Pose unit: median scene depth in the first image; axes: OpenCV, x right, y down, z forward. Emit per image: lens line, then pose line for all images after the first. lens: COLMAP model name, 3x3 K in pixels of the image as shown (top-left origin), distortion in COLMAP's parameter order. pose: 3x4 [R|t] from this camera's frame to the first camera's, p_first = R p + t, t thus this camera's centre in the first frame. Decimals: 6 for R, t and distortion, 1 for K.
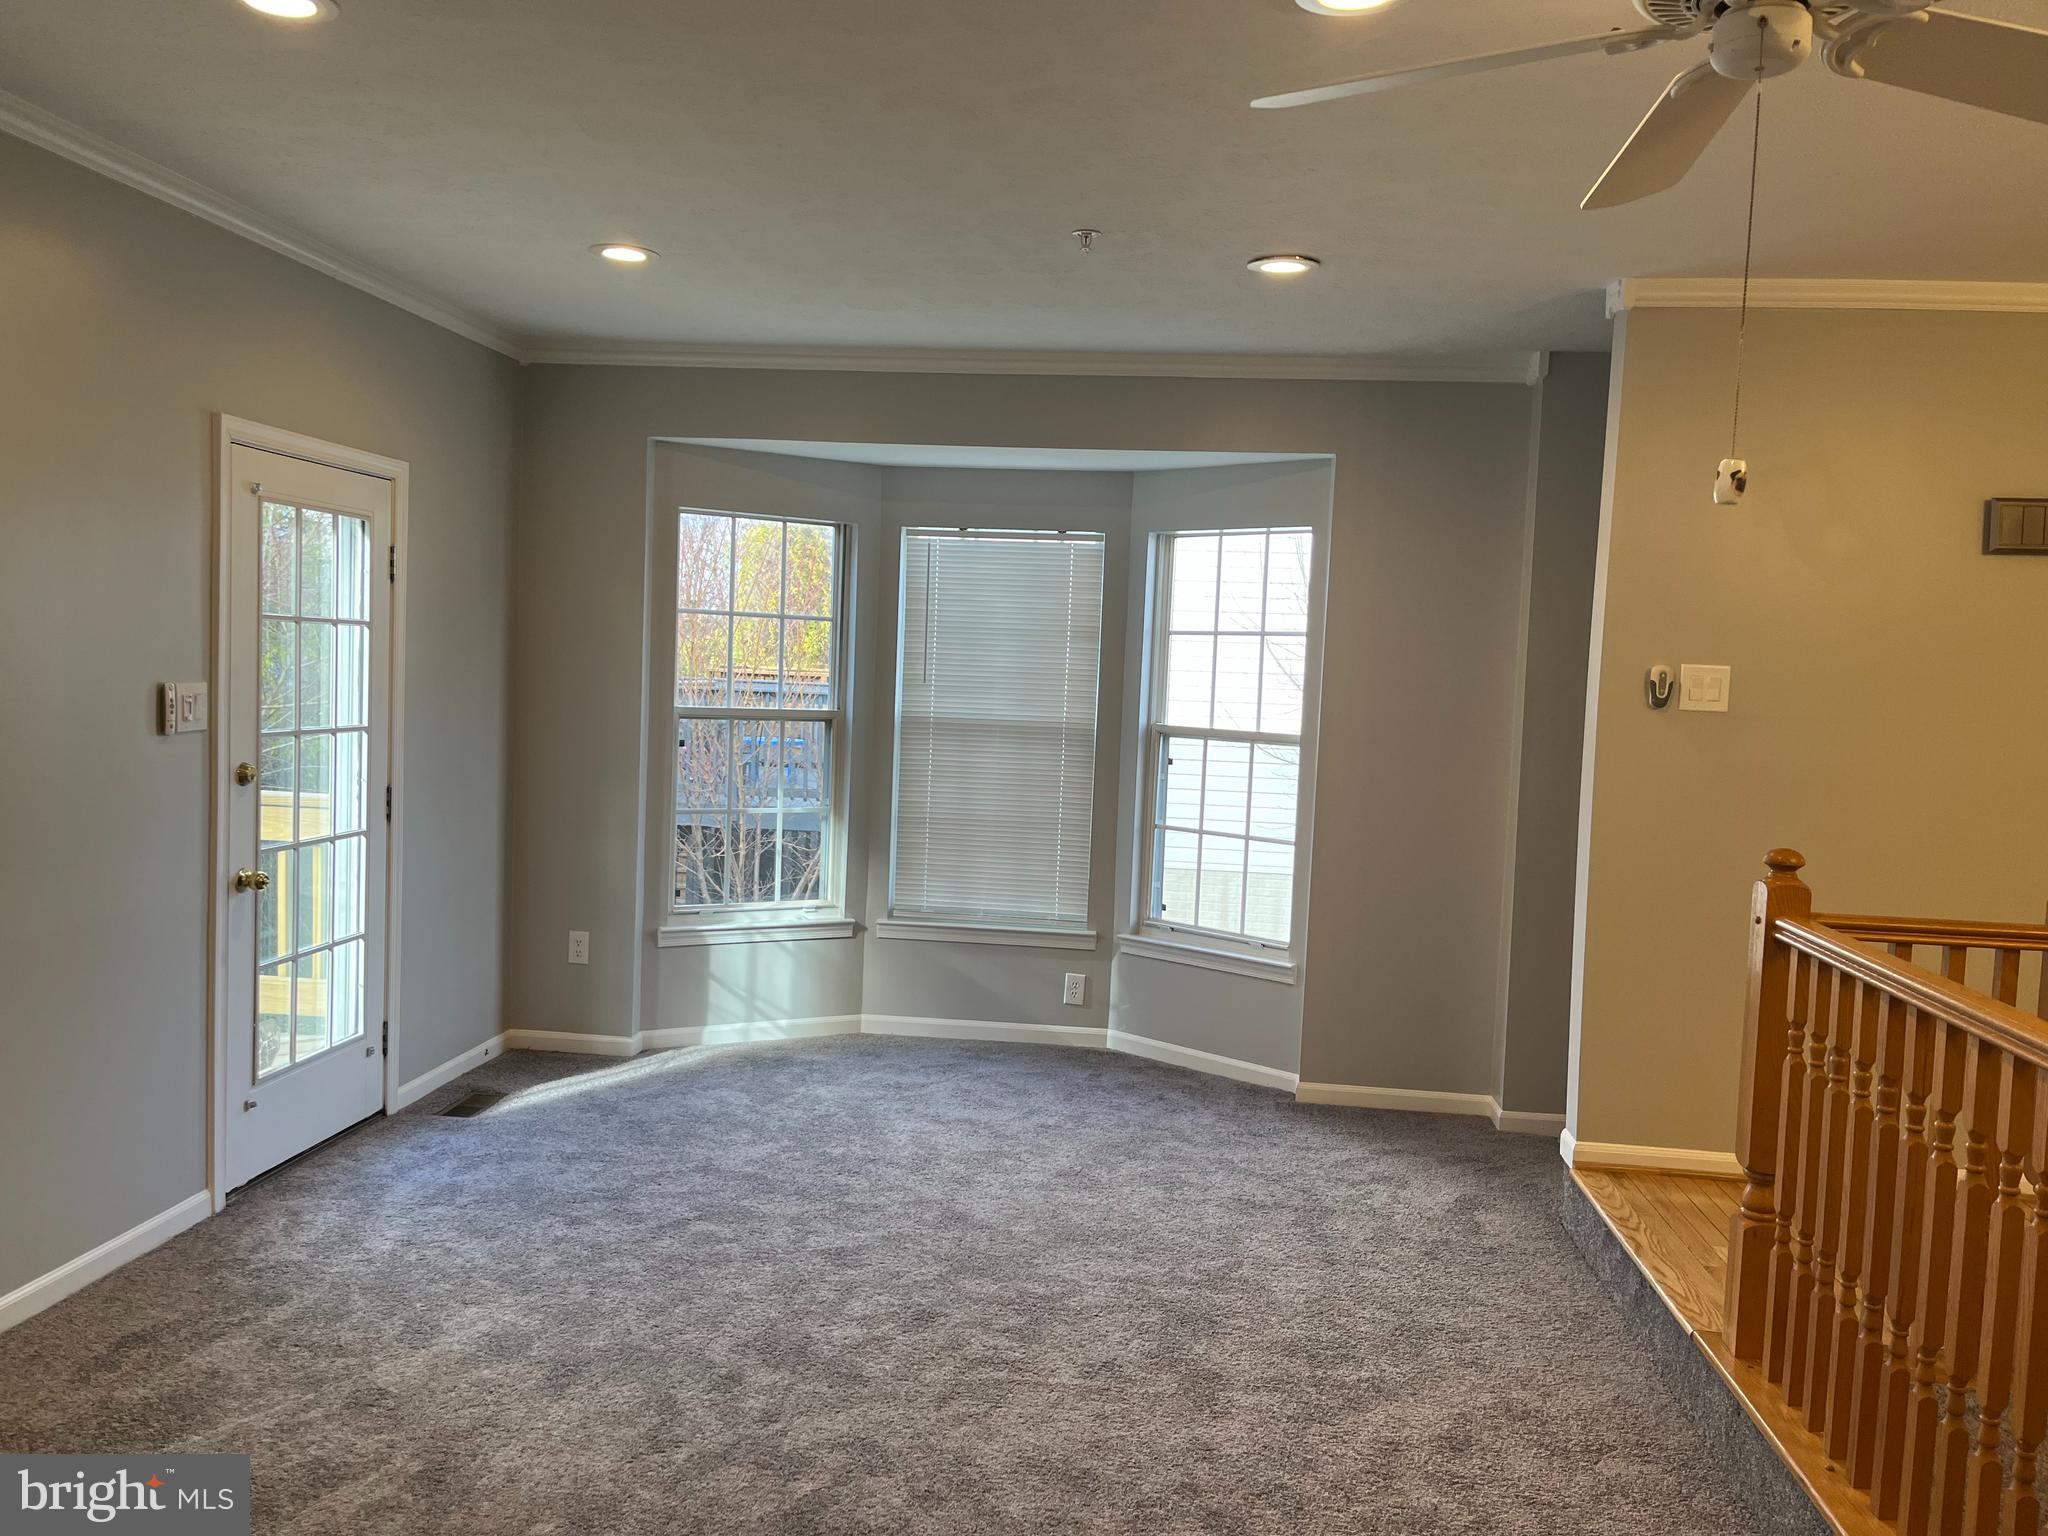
lens RADIAL K [[1555.7, 0, 1026.4], [0, 1555.7, 769.5], [0, 0, 1]] dist [0.065943, -0.085364]
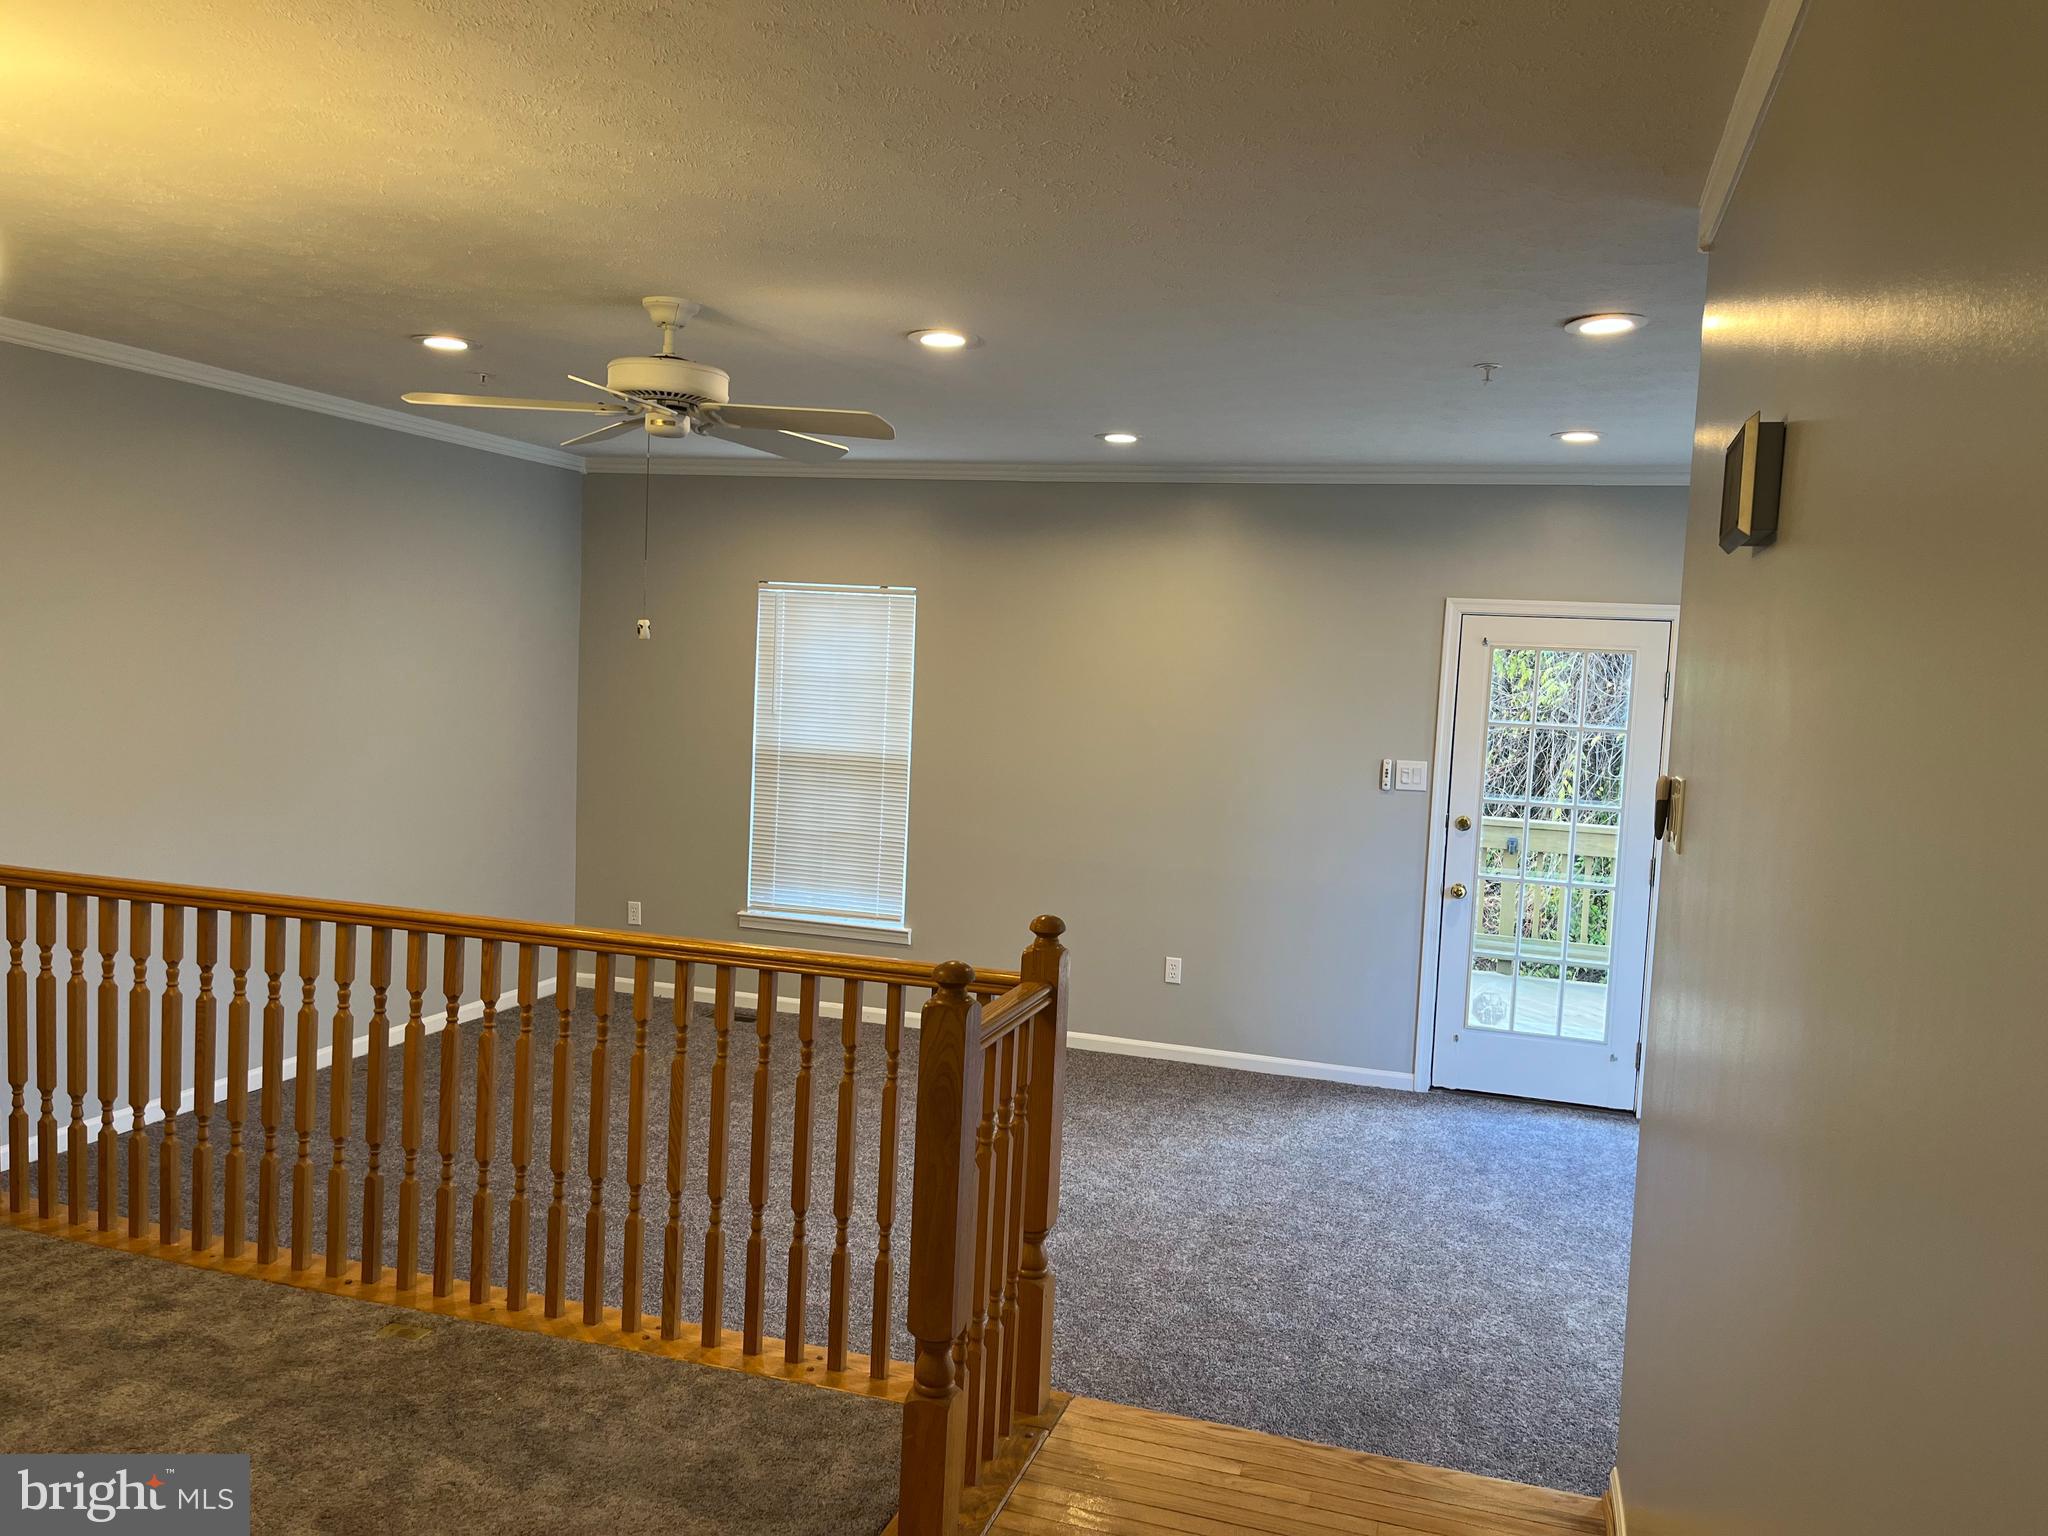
lens RADIAL K [[1555.7, 0, 1048.5], [0, 1555.7, 776.8], [0, 0, 1]] dist [0.065943, -0.085364]
pose [[-0.187857, 0.015941, -0.982067, 1.081558], [-0.127829, 0.990967, 0.040537, -0.051729], [0.973843, 0.133152, -0.184123, 0.856077]]
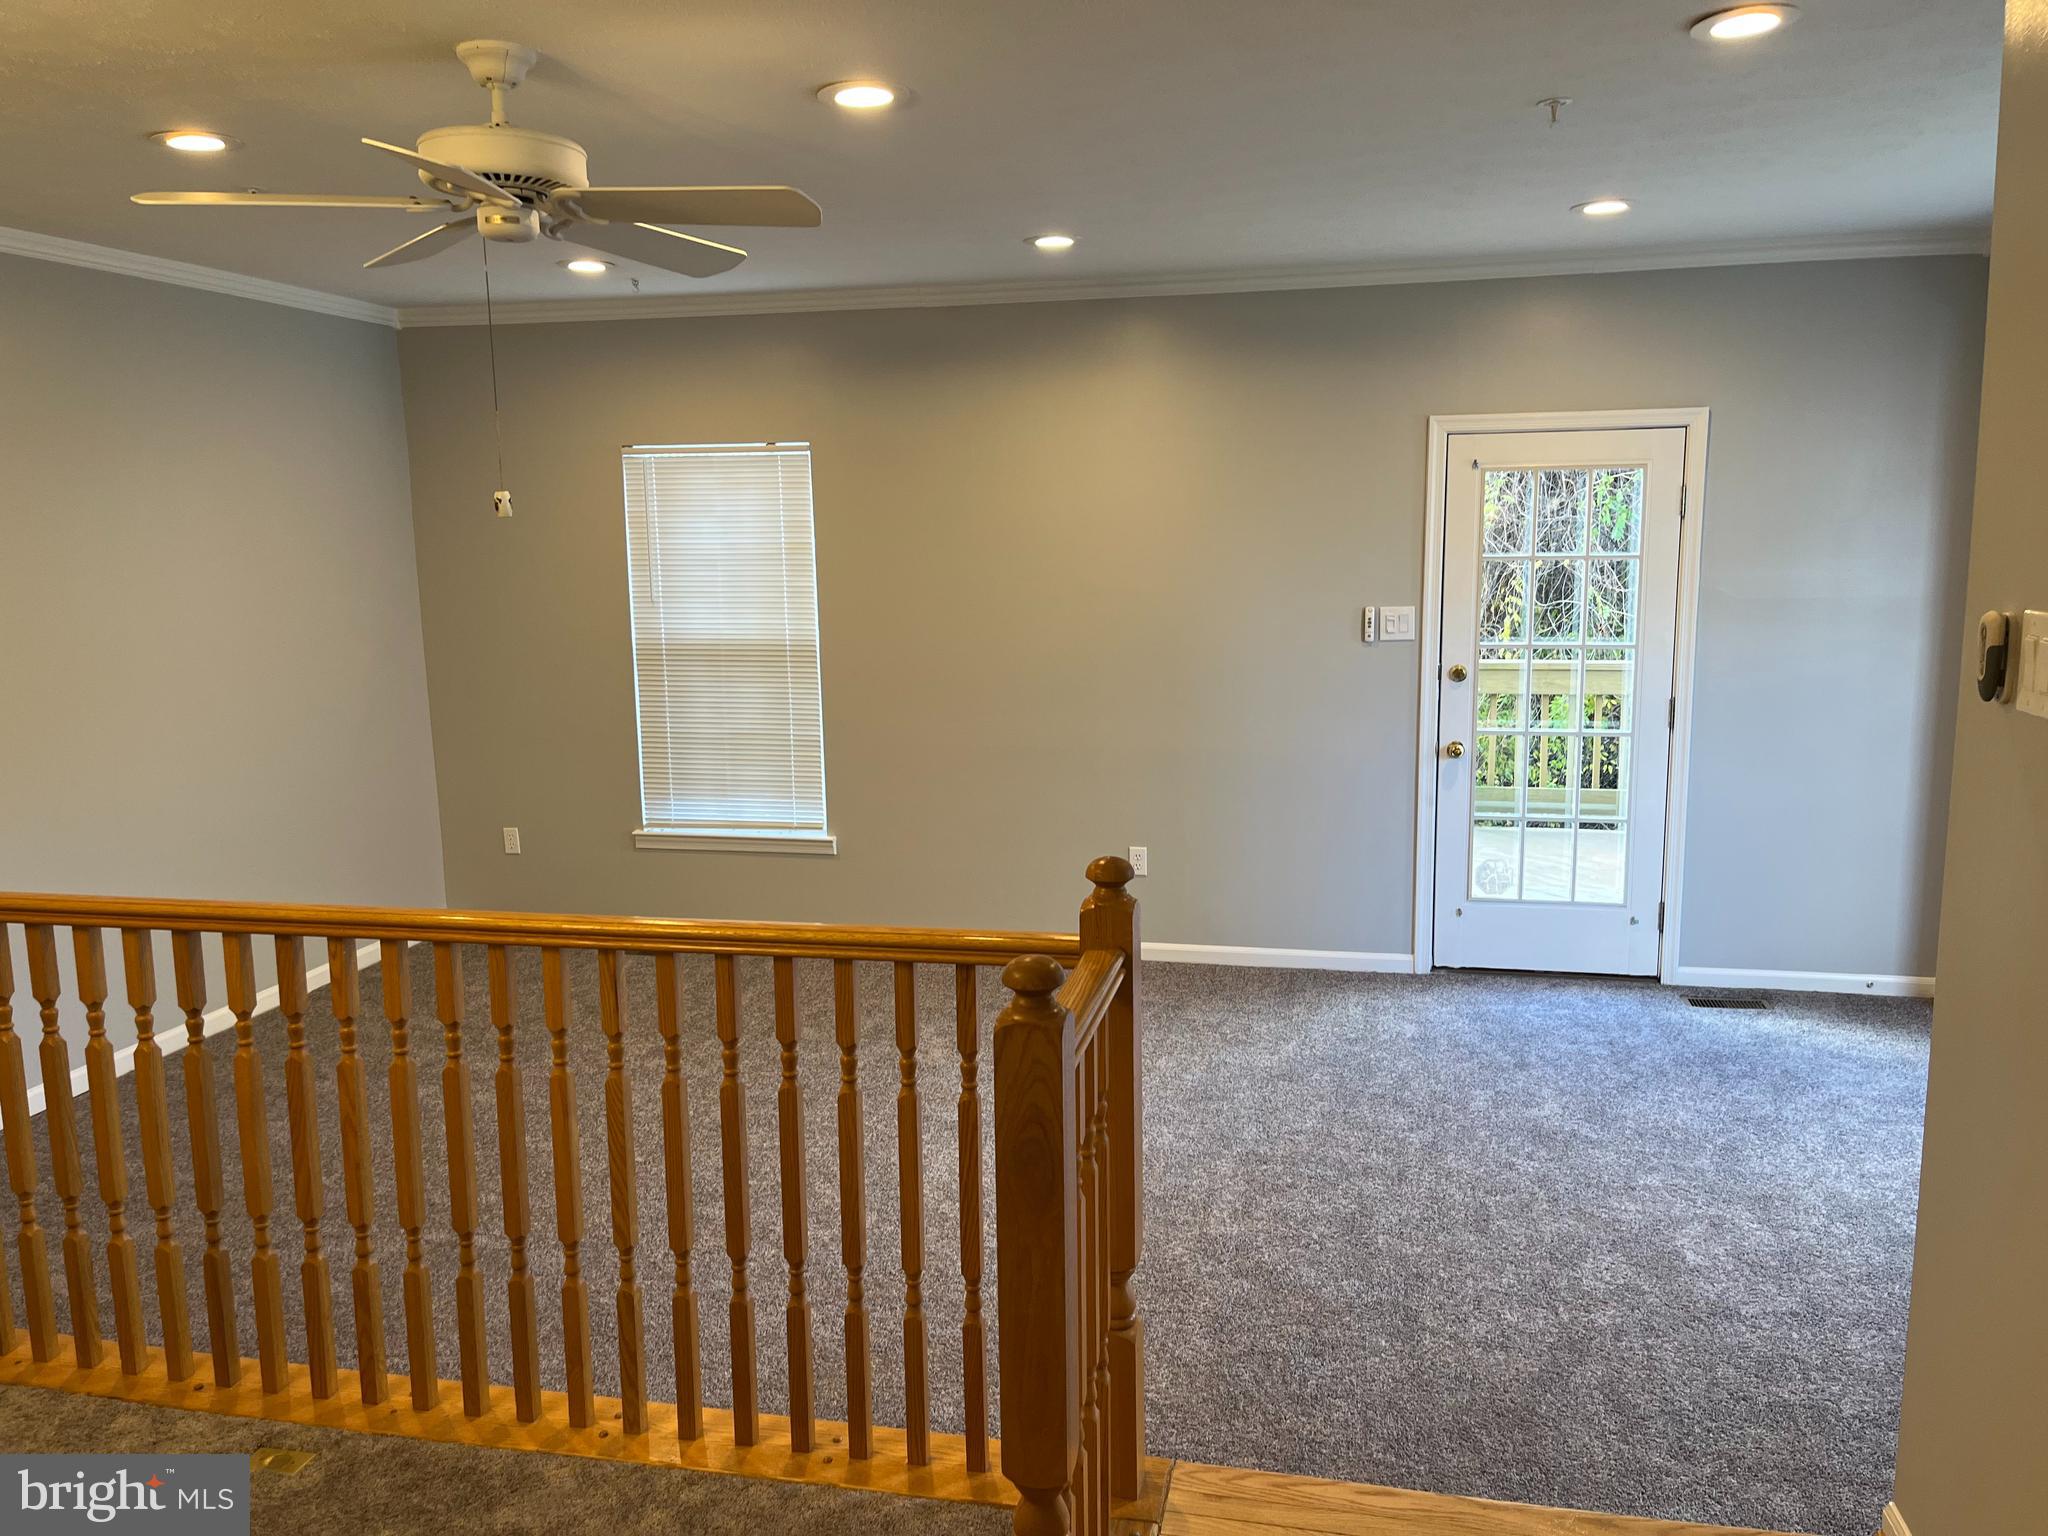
lens RADIAL K [[1555.7, 0, 1037.1], [0, 1555.7, 774.9], [0, 0, 1]] dist [0.065943, -0.085364]
pose [[-0.106451, 0.112608, -0.987921, 0.894559], [-0.062386, 0.990852, 0.119664, -0.048885], [0.992359, 0.074371, -0.098452, 0.754171]]
